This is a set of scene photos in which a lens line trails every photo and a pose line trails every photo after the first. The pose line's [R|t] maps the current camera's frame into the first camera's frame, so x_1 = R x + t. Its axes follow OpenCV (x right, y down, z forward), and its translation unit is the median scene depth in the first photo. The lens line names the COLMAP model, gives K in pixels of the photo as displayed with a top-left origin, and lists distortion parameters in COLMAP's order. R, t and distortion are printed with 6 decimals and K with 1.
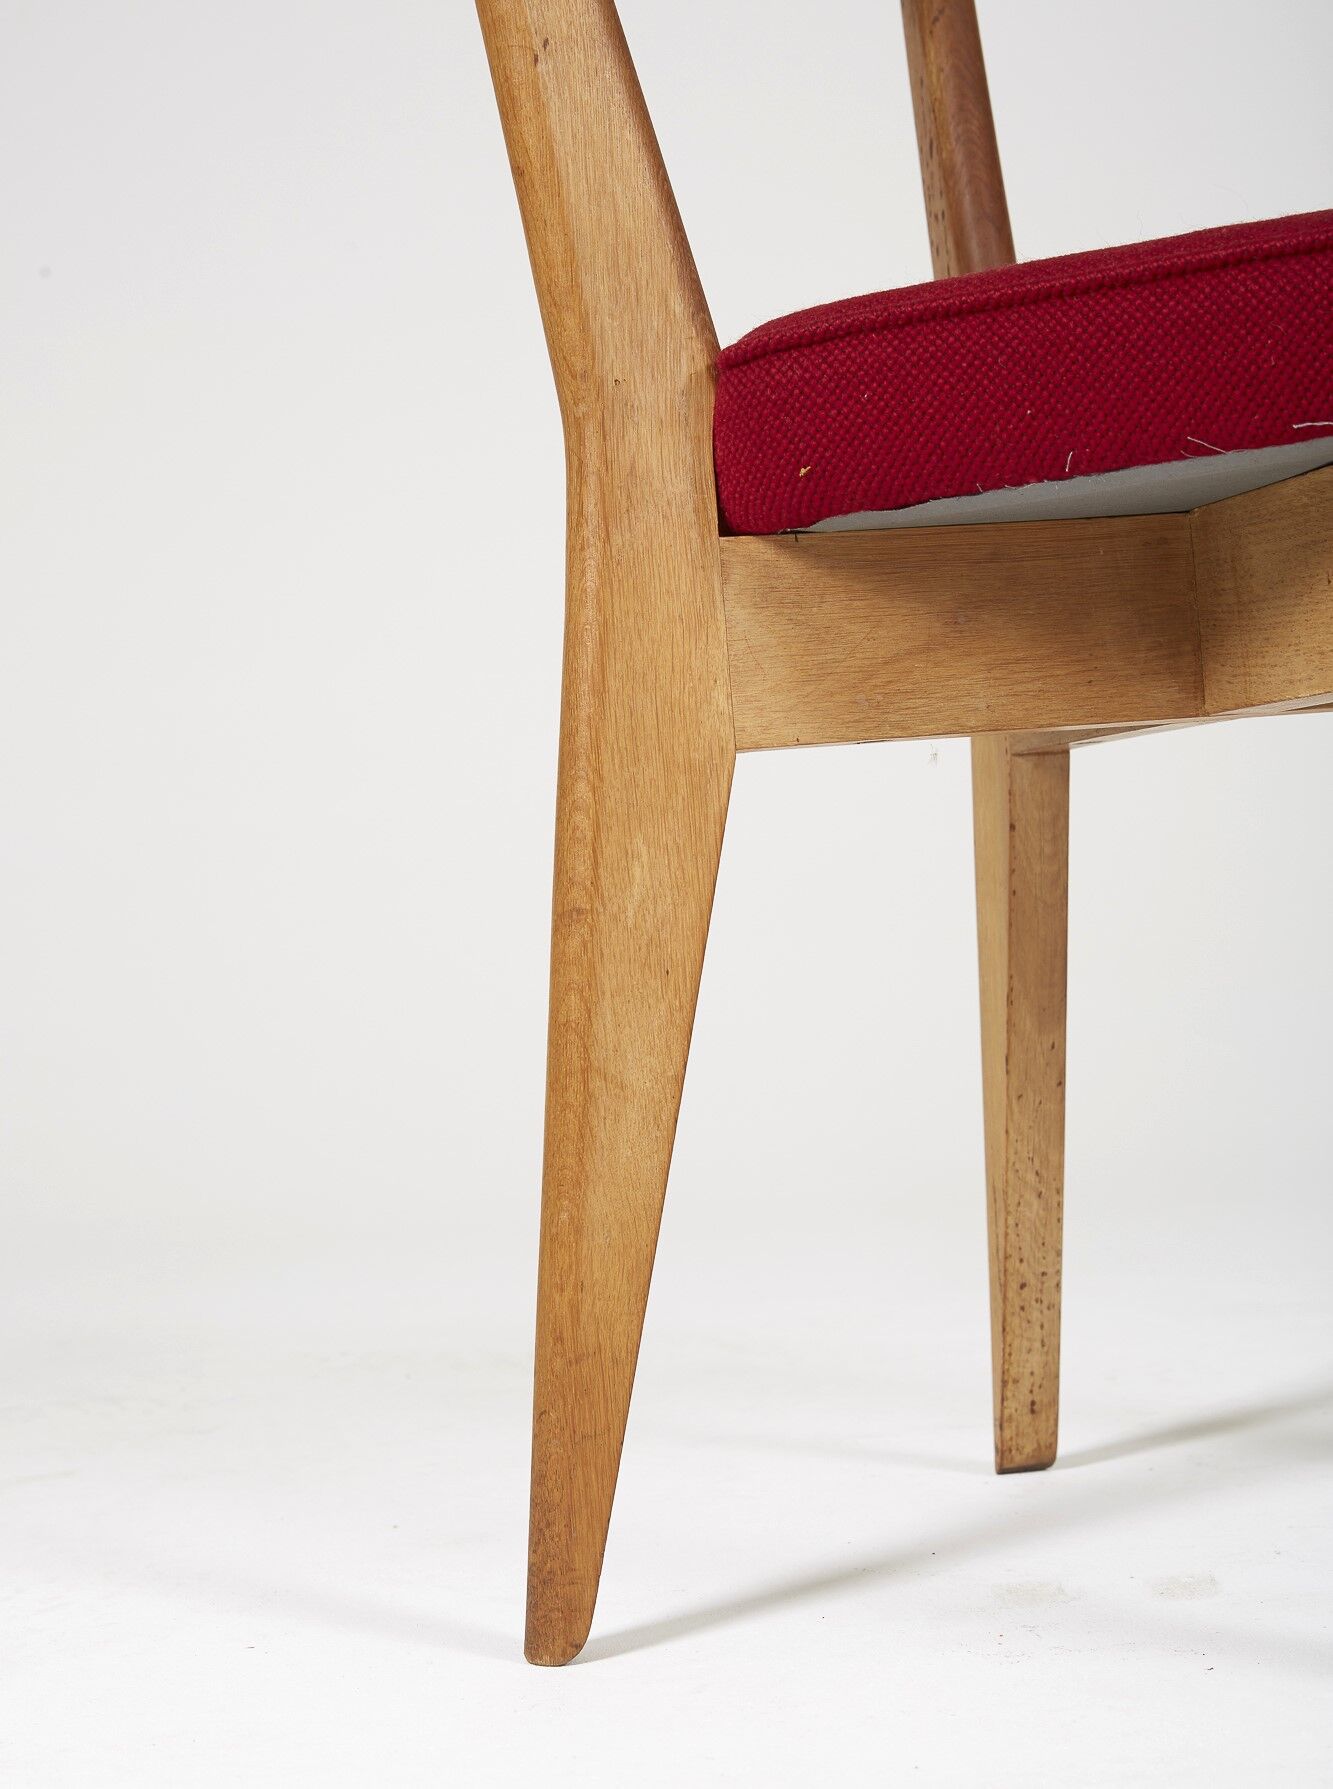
lens RADIAL K [[3489.4, 0, 717.5], [0, 3489.4, 897.3], [0, 0, 1]] dist [0.042974, -0.163875]
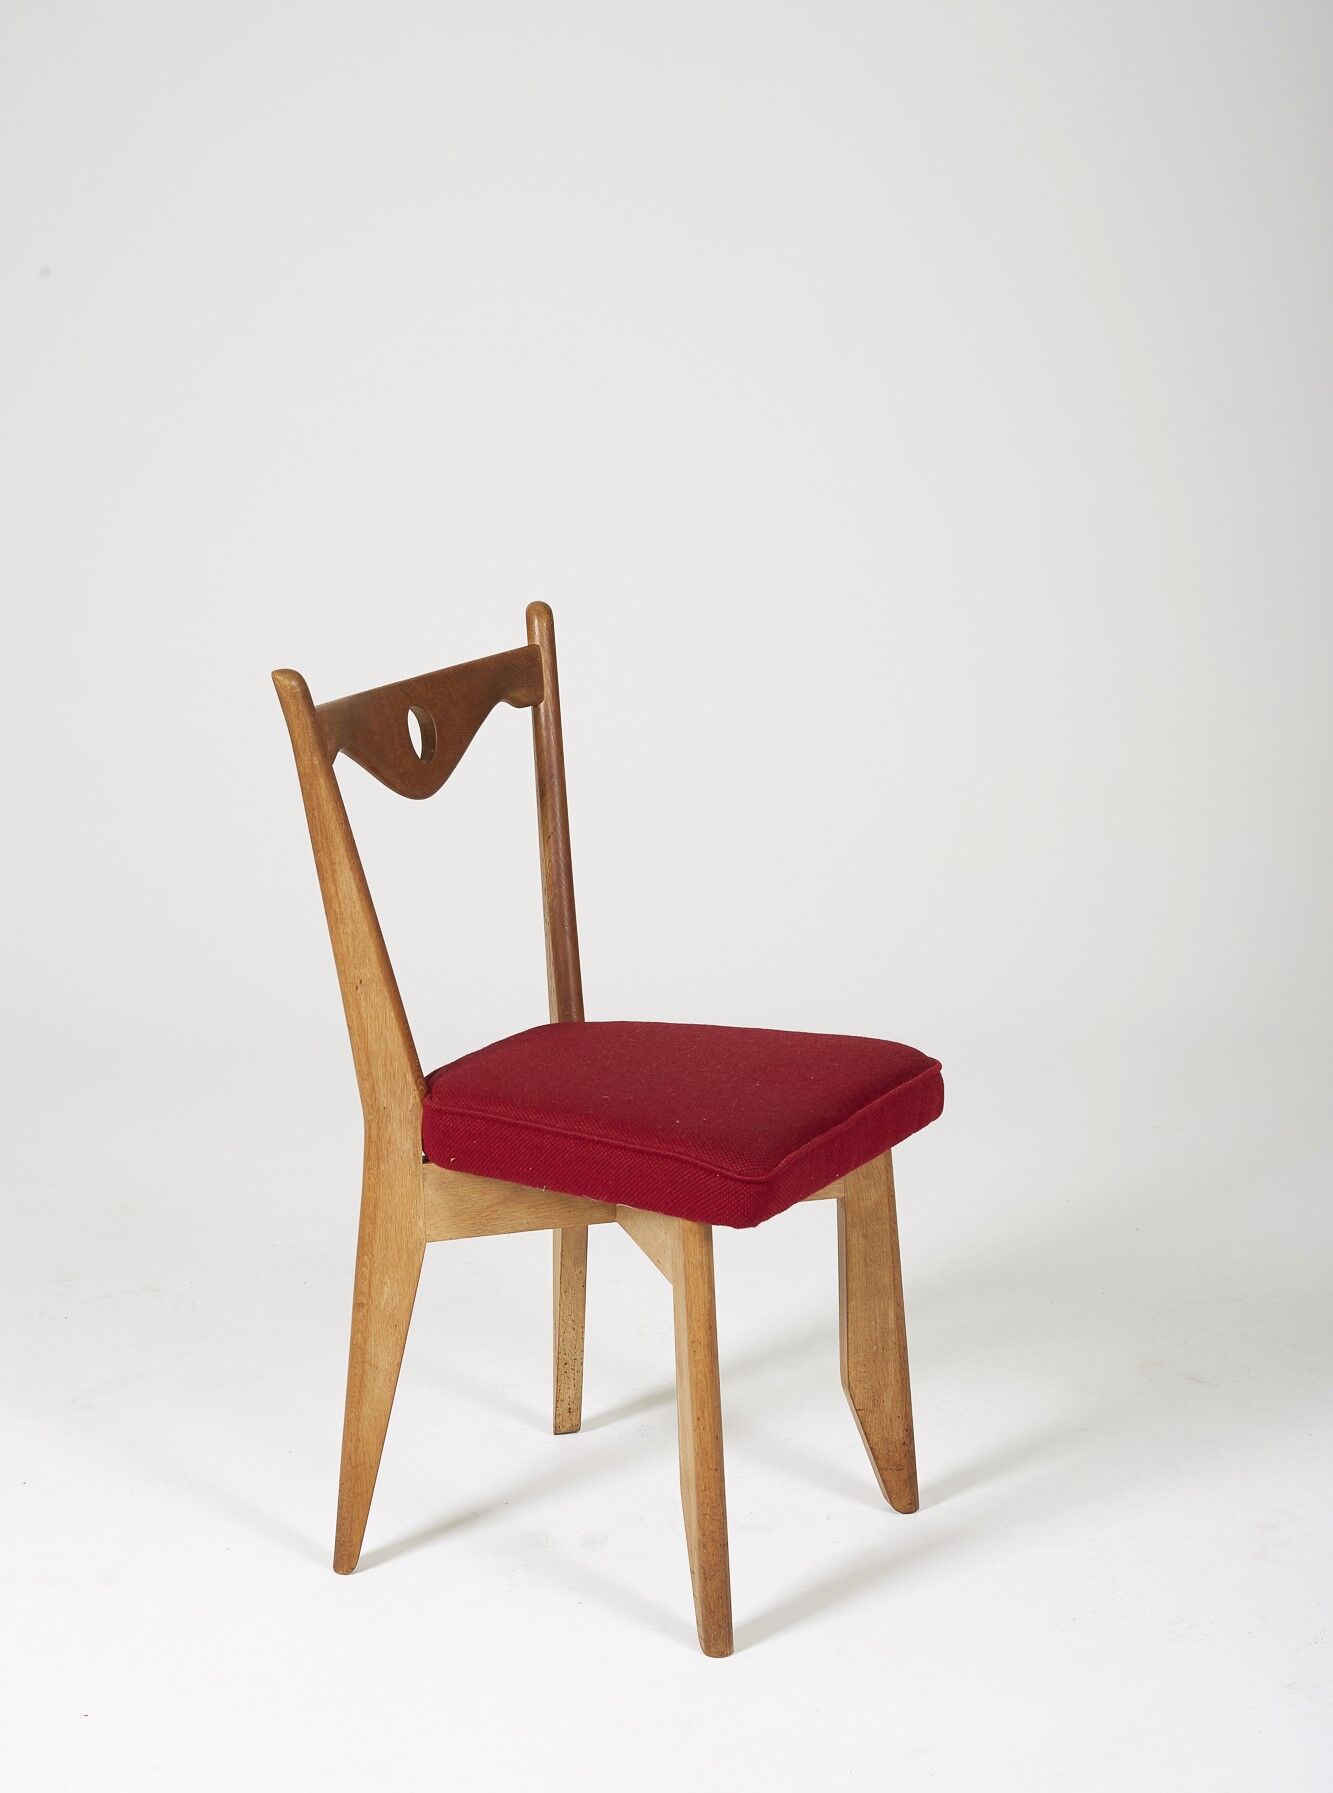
lens RADIAL K [[3458.1, 0, 666.5], [0, 3458.1, 896.5], [0, 0, 1]] dist [0.014312, -0.011167]
pose [[0.998651, 0.051241, 0.008356, 0.149182], [-0.051834, 0.974923, 0.216422, -0.860274], [0.002943, -0.216564, 0.976264, -1.452028]]
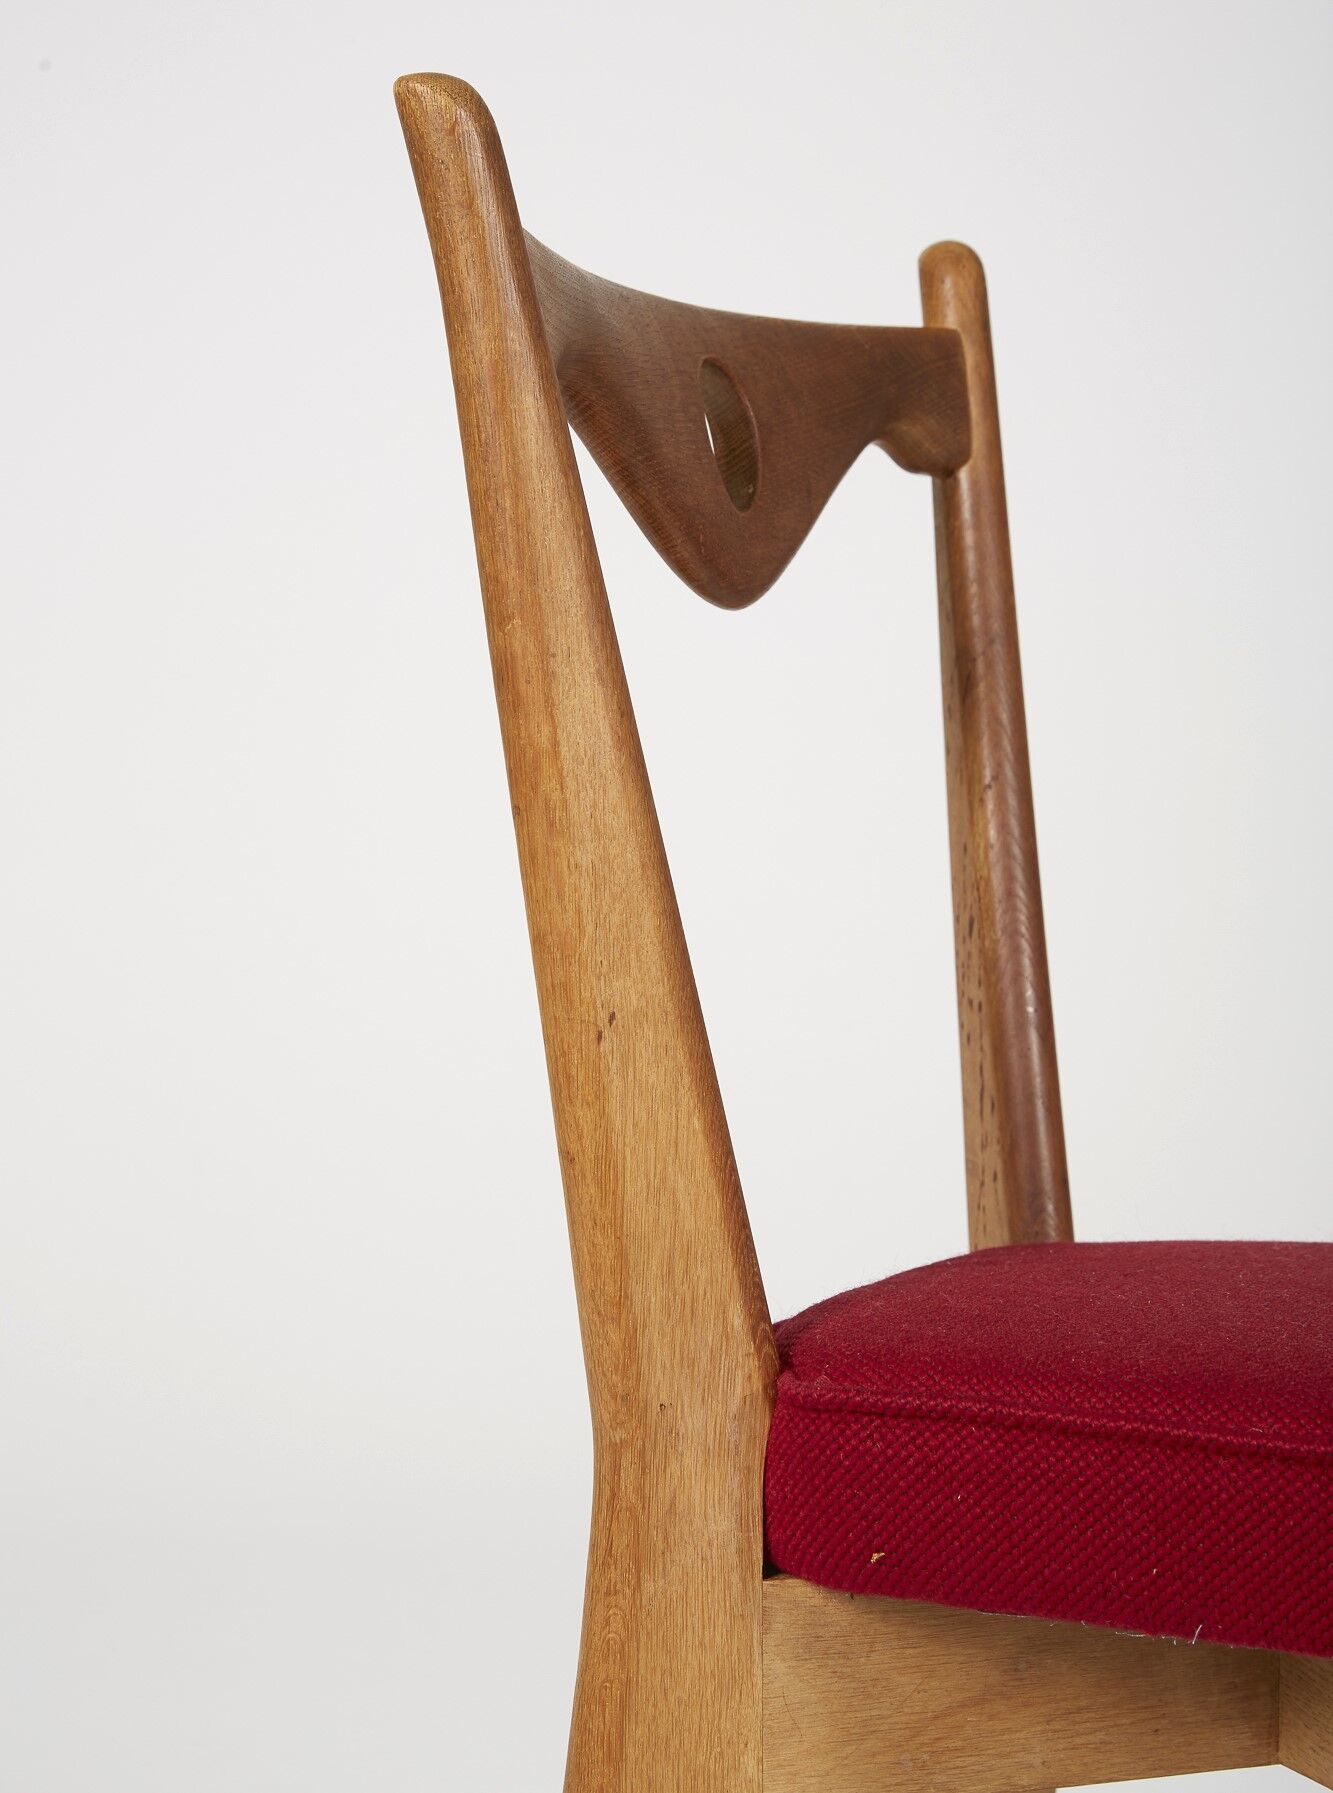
lens RADIAL K [[3458.1, 0, 666.5], [0, 3458.1, 896.5], [0, 0, 1]] dist [0.014312, -0.011167]
pose [[0.994972, 0.074881, 0.066516, -0.094392], [-0.077166, 0.996489, 0.032473, -0.301498], [-0.063851, -0.037442, 0.997257, 0.144502]]
